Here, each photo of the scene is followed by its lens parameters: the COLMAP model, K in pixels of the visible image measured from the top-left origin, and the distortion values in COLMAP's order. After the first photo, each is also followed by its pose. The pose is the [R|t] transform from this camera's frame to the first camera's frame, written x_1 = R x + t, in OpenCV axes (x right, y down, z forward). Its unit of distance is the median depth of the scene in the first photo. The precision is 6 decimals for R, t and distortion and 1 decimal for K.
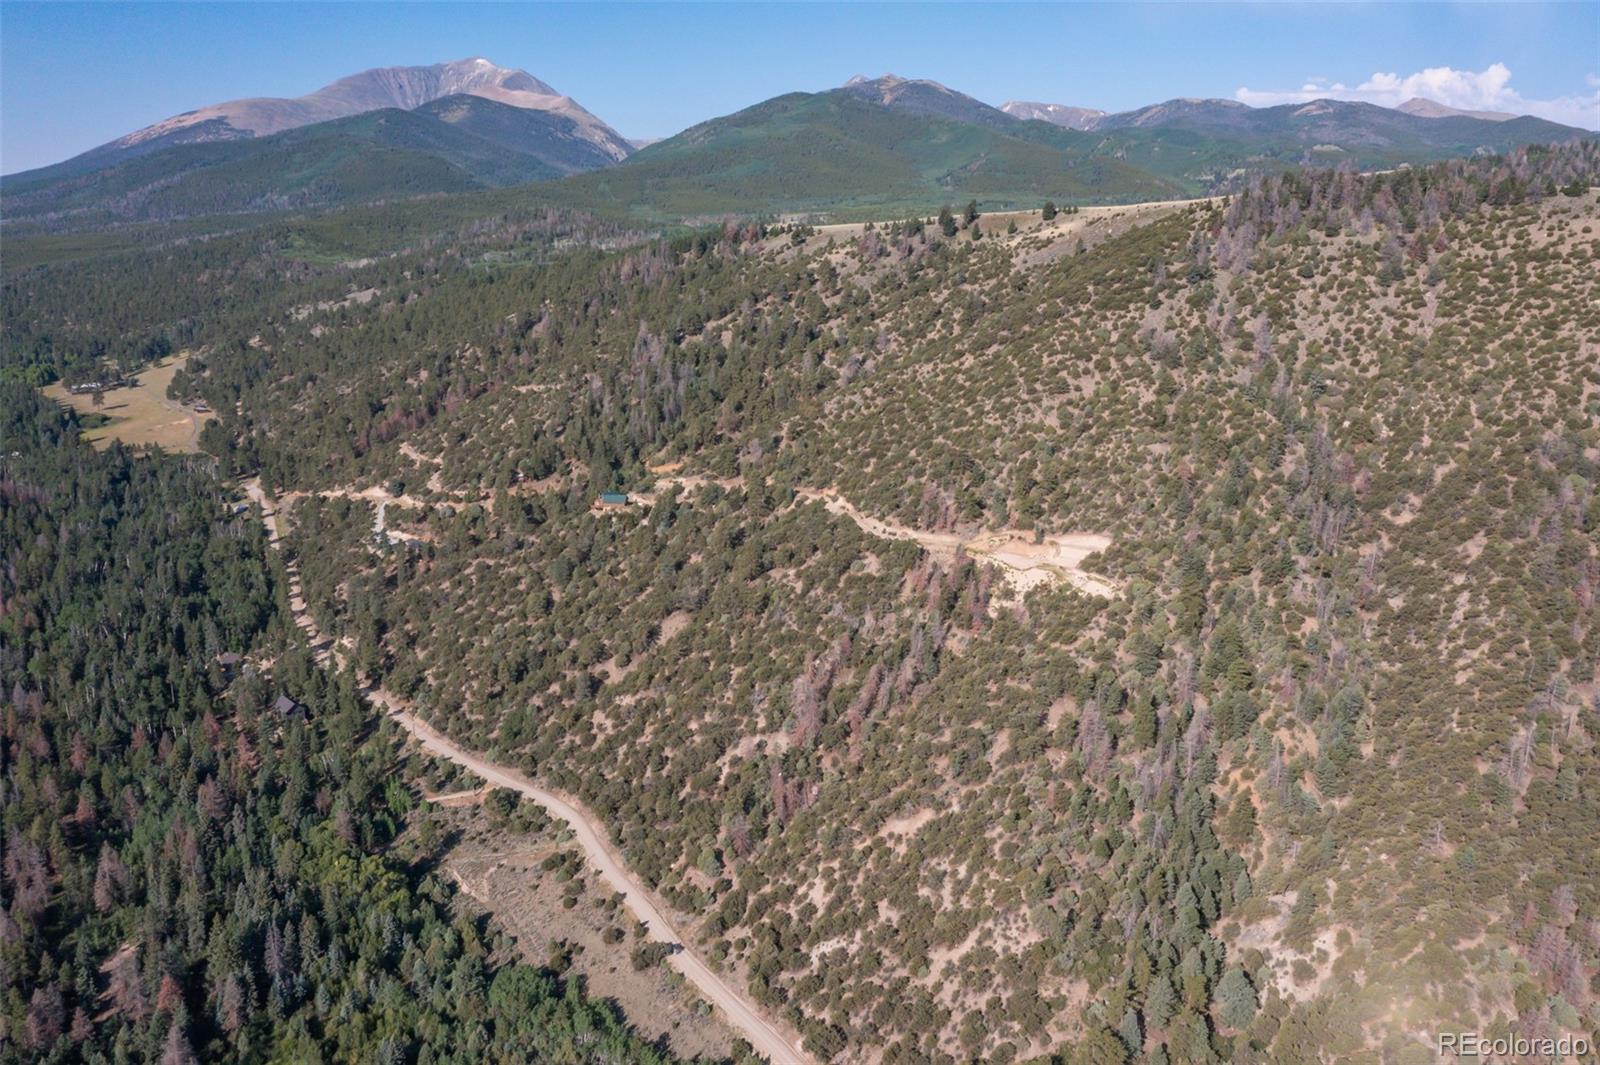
lens RADIAL K [[1268.6, 0, 800.0], [0, 1268.6, 532.5], [0, 0, 1]] dist [-0.014464, 0.013499]
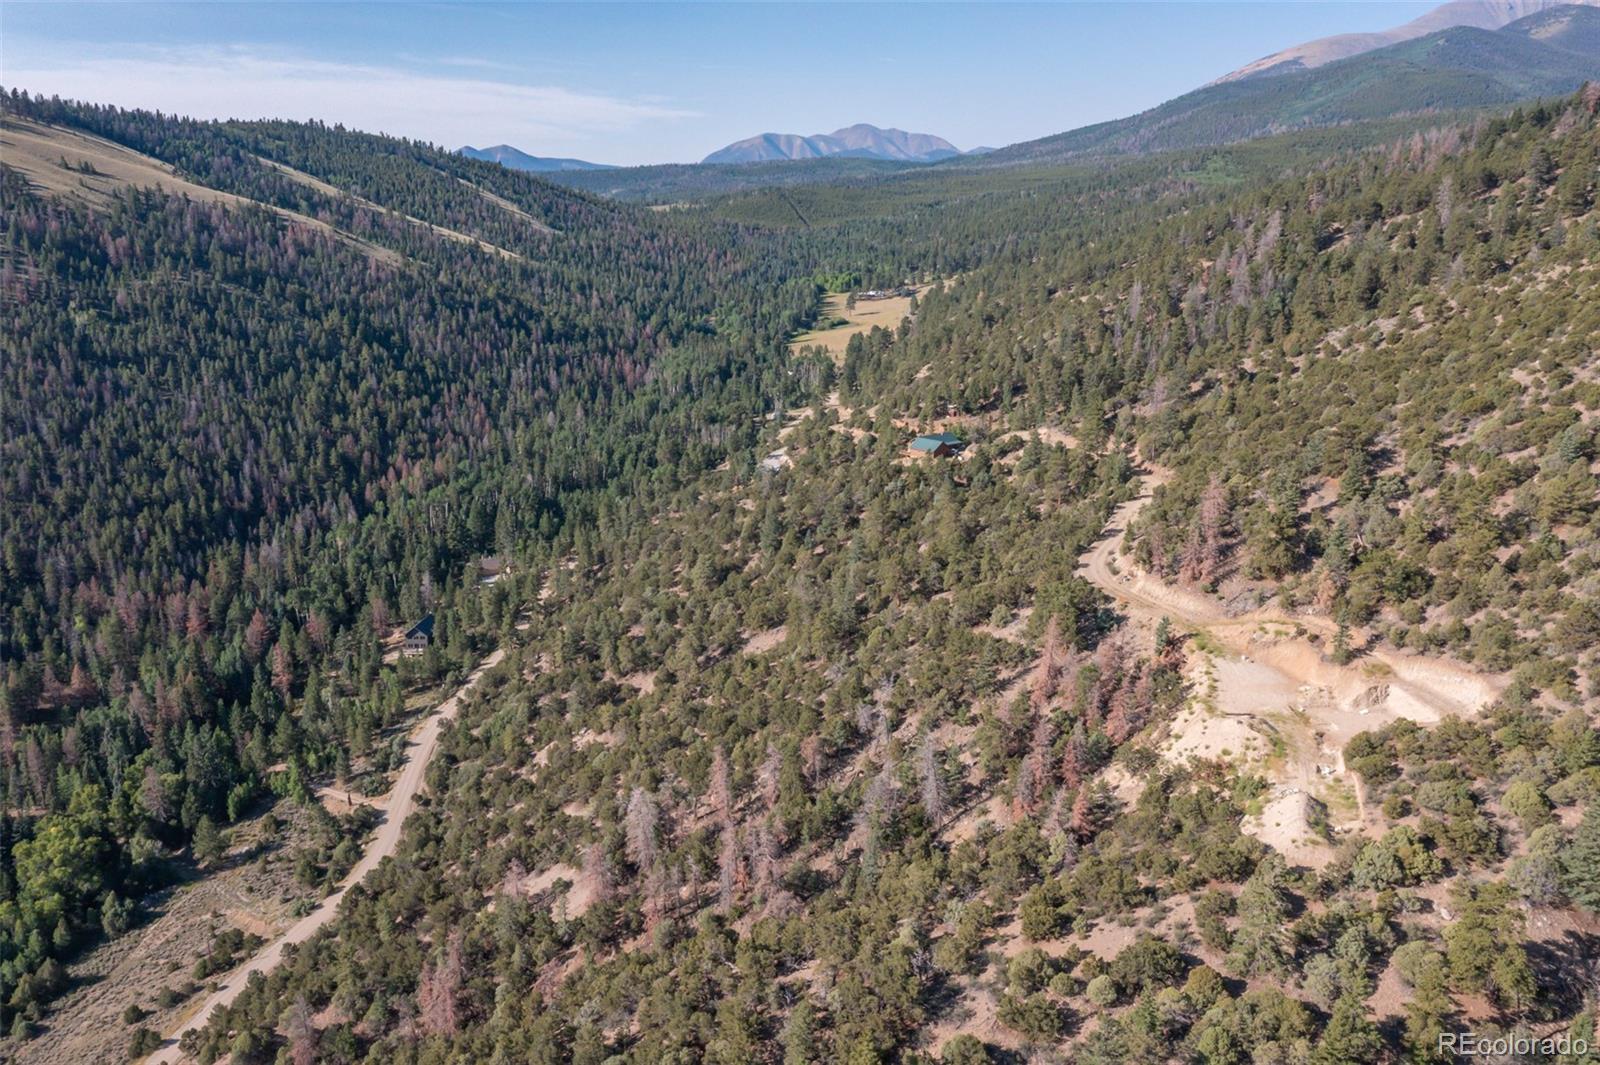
lens RADIAL K [[1268.6, 0, 800.0], [0, 1268.6, 532.5], [0, 0, 1]] dist [-0.014464, 0.013499]
pose [[0.691986, 0.176895, -0.699903, 0.295643], [-0.152094, 0.983476, 0.098192, -0.038839], [0.705708, 0.038504, 0.707456, 0.510159]]
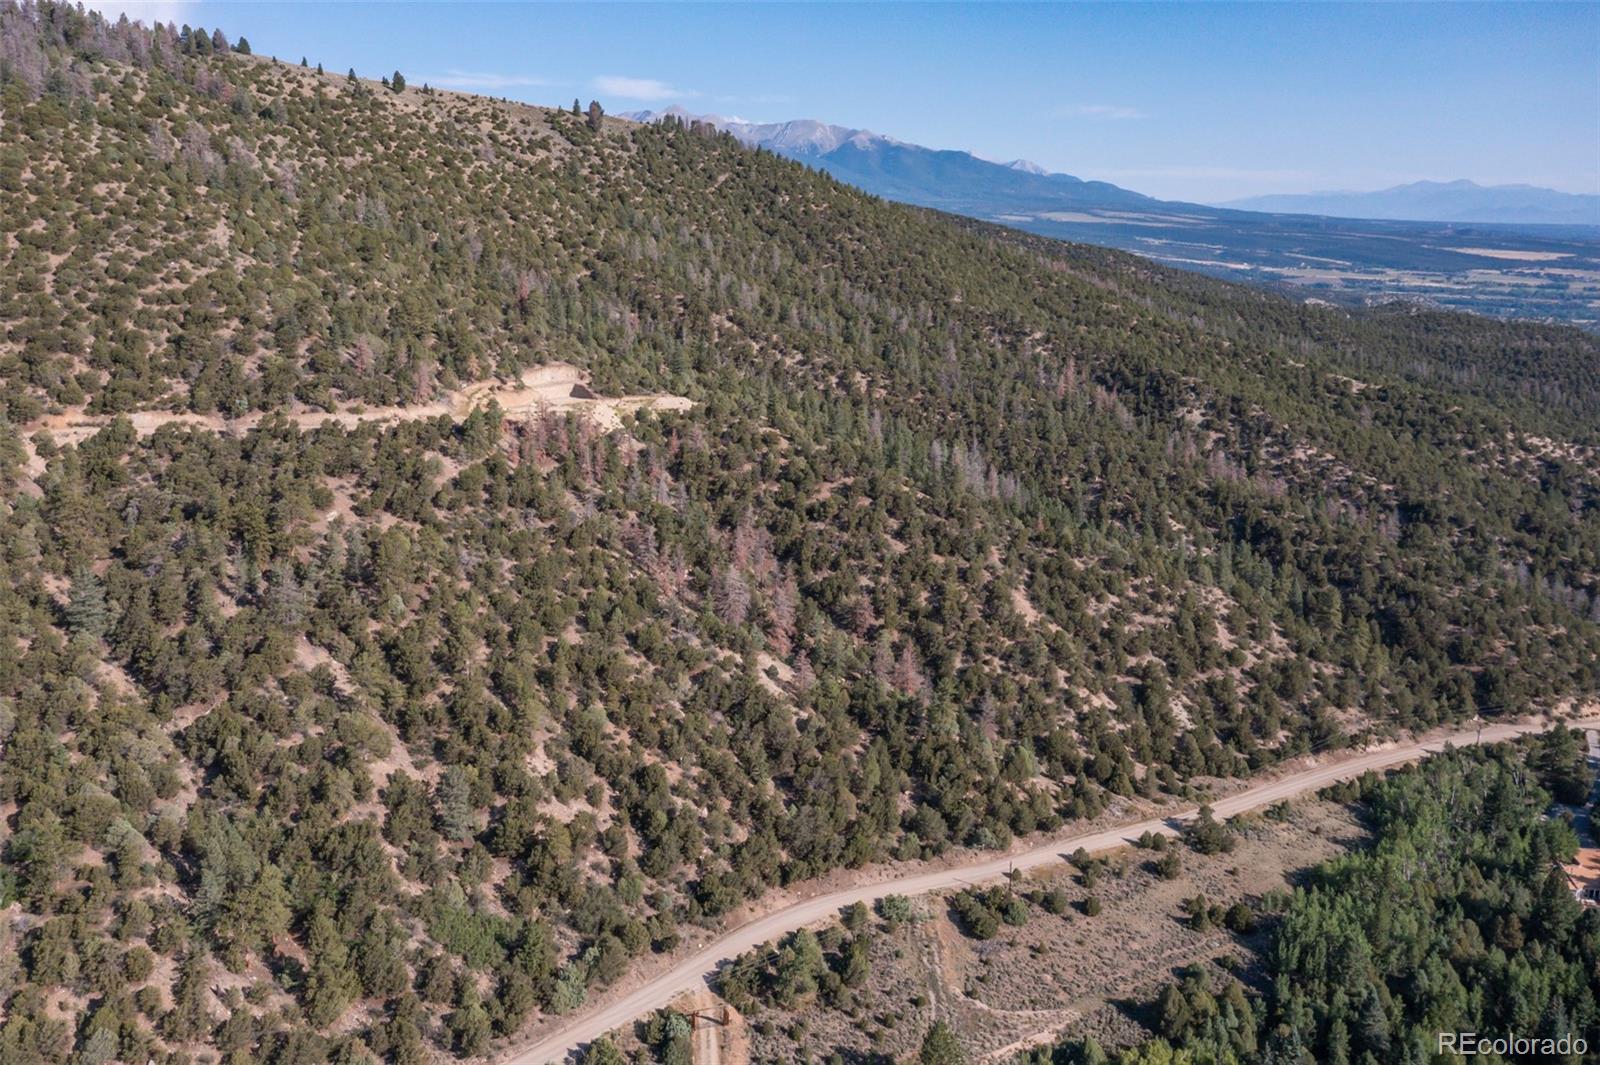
lens RADIAL K [[1268.6, 0, 800.0], [0, 1268.6, 532.5], [0, 0, 1]] dist [-0.014464, 0.013499]
pose [[0.016680, -0.227211, 0.973703, -0.488479], [0.232539, 0.948017, 0.217233, -0.030965], [-0.972444, 0.222800, 0.068649, 0.692399]]
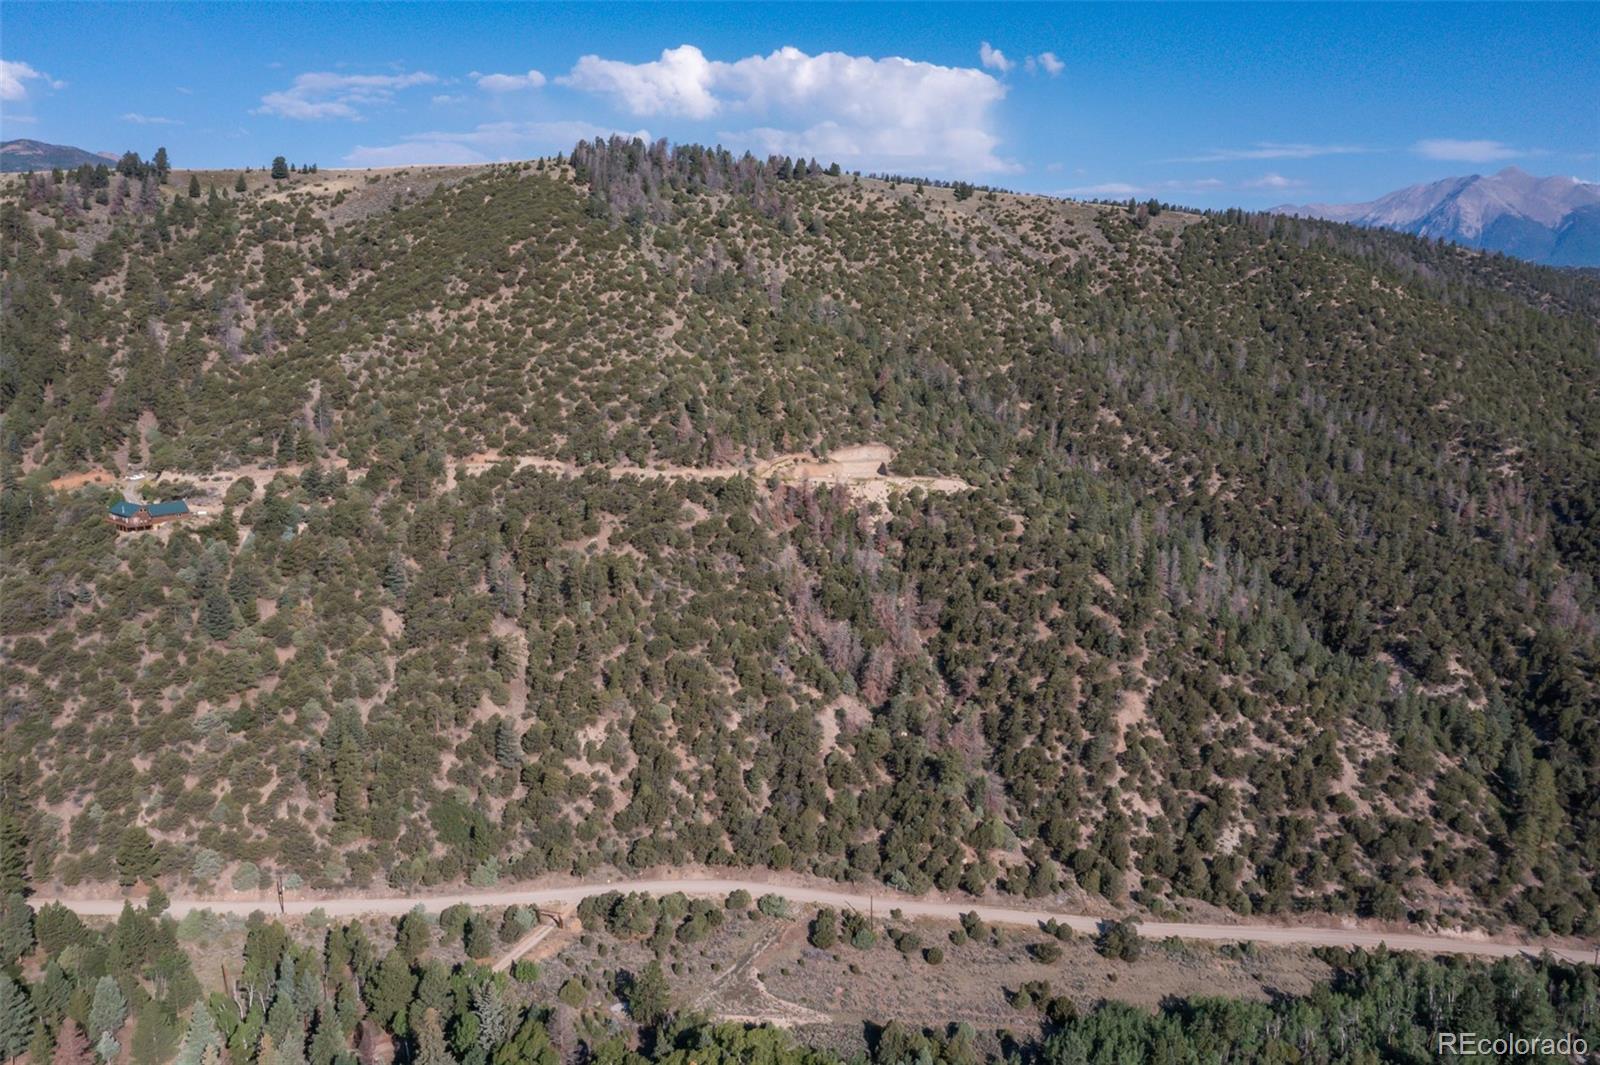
lens RADIAL K [[1268.6, 0, 800.0], [0, 1268.6, 532.5], [0, 0, 1]] dist [-0.014464, 0.013499]
pose [[0.578561, -0.138657, 0.803767, -0.492733], [0.178300, 0.983111, 0.041252, 0.014890], [-0.795912, 0.119445, 0.593512, 0.406281]]
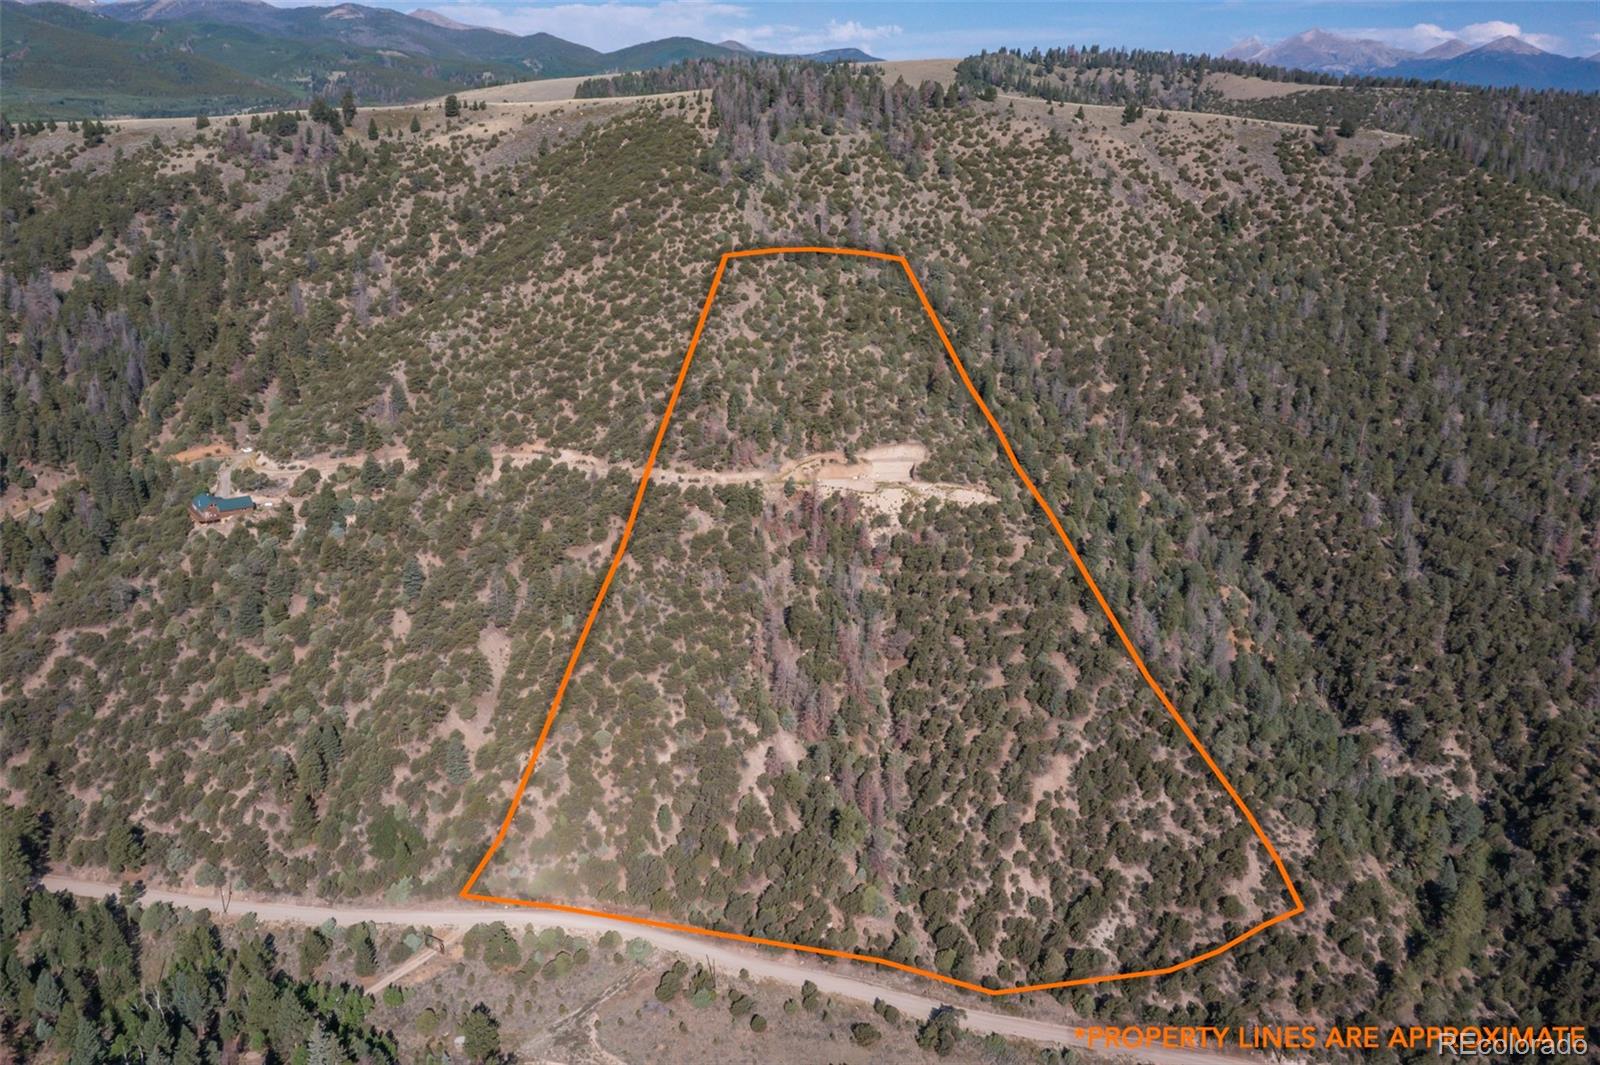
lens RADIAL K [[1267.0, 0, 800.0], [0, 1267.0, 532.5], [0, 0, 1]] dist [-0.017674, 0.010367]
pose [[0.746228, -0.193207, 0.637036, -0.382724], [0.150919, 0.981140, 0.120783, -0.051464], [-0.648357, 0.006009, 0.761313, 0.272486]]
